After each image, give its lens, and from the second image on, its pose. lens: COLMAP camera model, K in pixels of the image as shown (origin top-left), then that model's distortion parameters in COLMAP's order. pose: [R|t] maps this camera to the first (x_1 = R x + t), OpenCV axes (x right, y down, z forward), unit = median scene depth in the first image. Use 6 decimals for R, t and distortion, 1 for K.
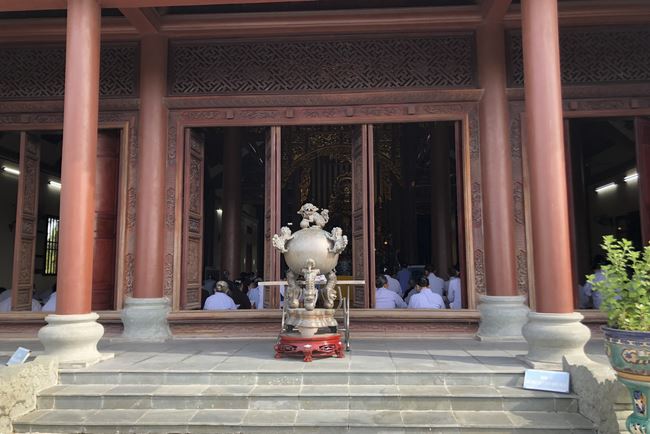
lens RADIAL K [[523.3, 0, 327.7], [0, 523.3, 208.5], [0, 0, 1]] dist [-0.005422, -0.004409]
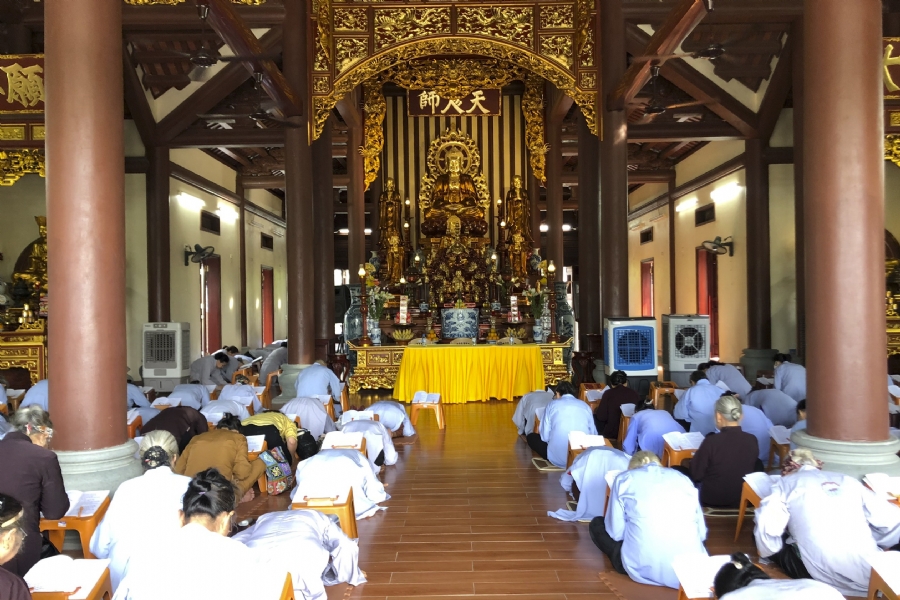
lens RADIAL K [[737.6, 0, 441.2], [0, 737.6, 276.3], [0, 0, 1]] dist [0.007180, 0.000063]
pose [[0.999232, -0.004831, 0.038887, -0.005978], [0.001513, 0.996388, 0.084900, 0.015090], [-0.039157, -0.084776, 0.995630, 0.285724]]
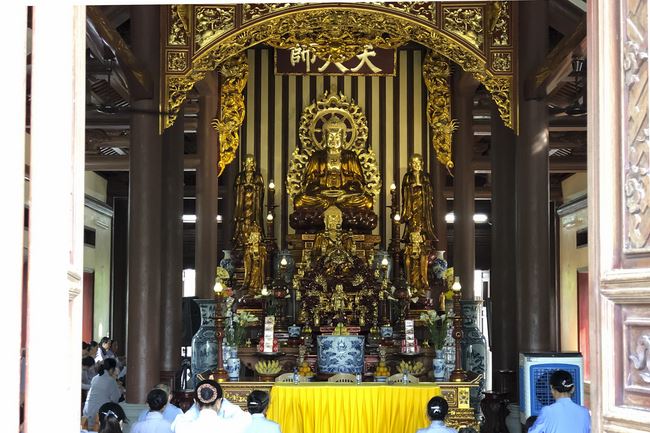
lens RADIAL K [[1048.3, 0, 308.6], [0, 1048.3, 206.5], [0, 0, 1]] dist [-0.097006, 0.075438]
pose [[0.999212, 0.014071, 0.037113, -0.013289], [-0.015029, 0.999558, 0.025660, -0.004476], [-0.036735, -0.026198, 0.998982, 0.221508]]
